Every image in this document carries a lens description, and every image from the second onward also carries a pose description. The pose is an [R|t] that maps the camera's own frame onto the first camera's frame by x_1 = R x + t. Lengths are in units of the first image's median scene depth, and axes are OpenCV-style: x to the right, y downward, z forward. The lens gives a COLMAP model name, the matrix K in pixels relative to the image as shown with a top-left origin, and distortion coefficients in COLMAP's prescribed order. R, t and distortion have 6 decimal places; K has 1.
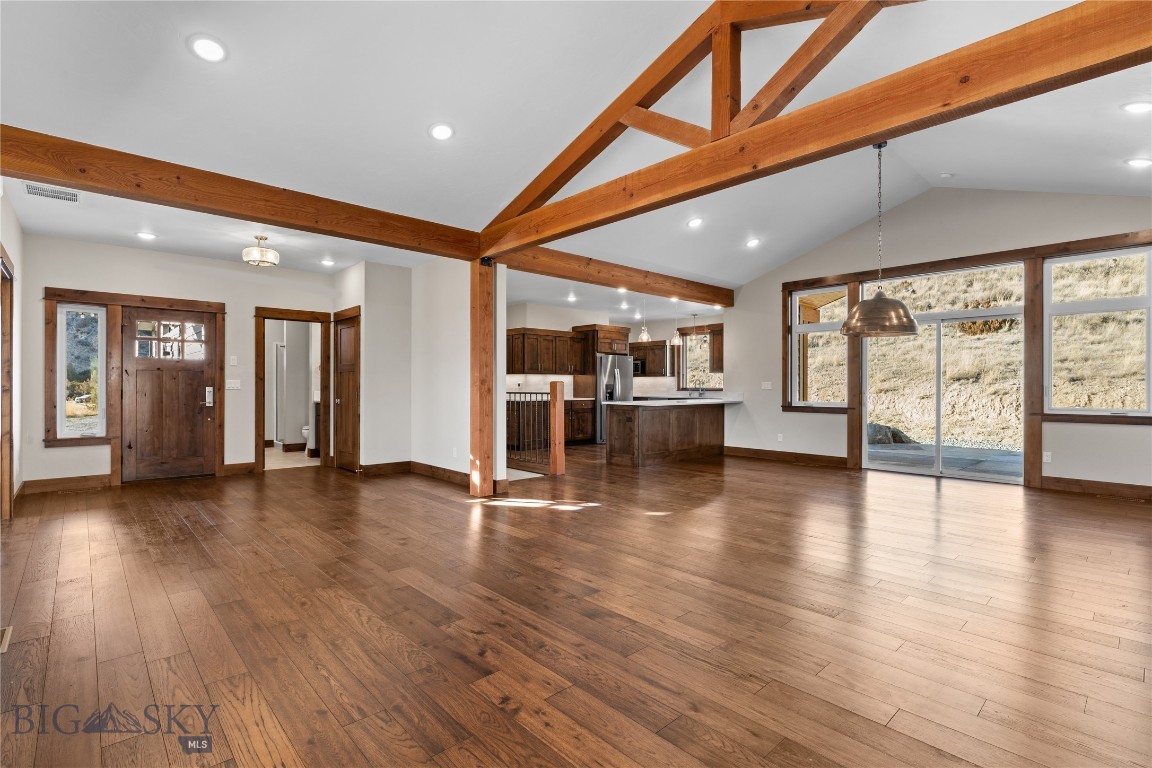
lens RADIAL K [[541.9, 0, 572.6], [0, 541.9, 386.0], [0, 0, 1]] dist [-0.011681, -0.000011]
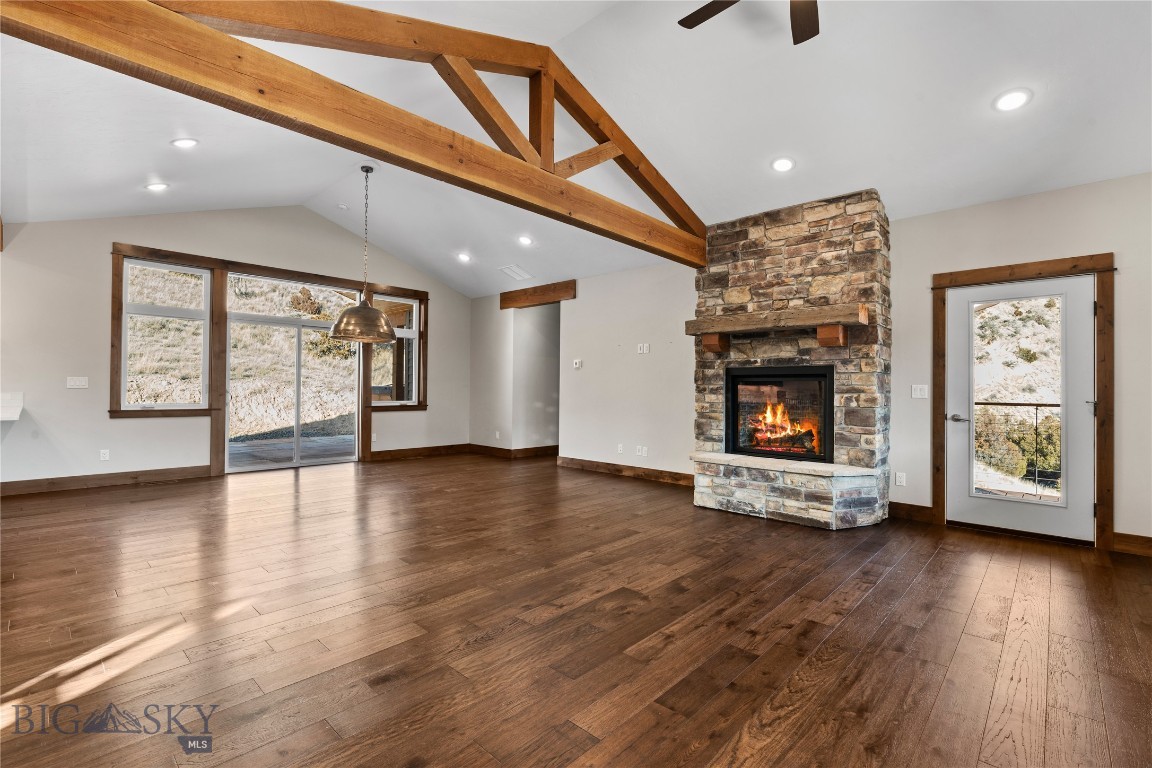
lens RADIAL K [[516.2, 0, 570.3], [0, 516.2, 381.8], [0, 0, 1]] dist [-0.009639, 0.001353]
pose [[-0.069296, 0.008372, 0.997561, -0.515838], [-0.008224, 0.999926, -0.008963, -0.002434], [-0.997562, -0.008825, -0.069222, 0.650958]]
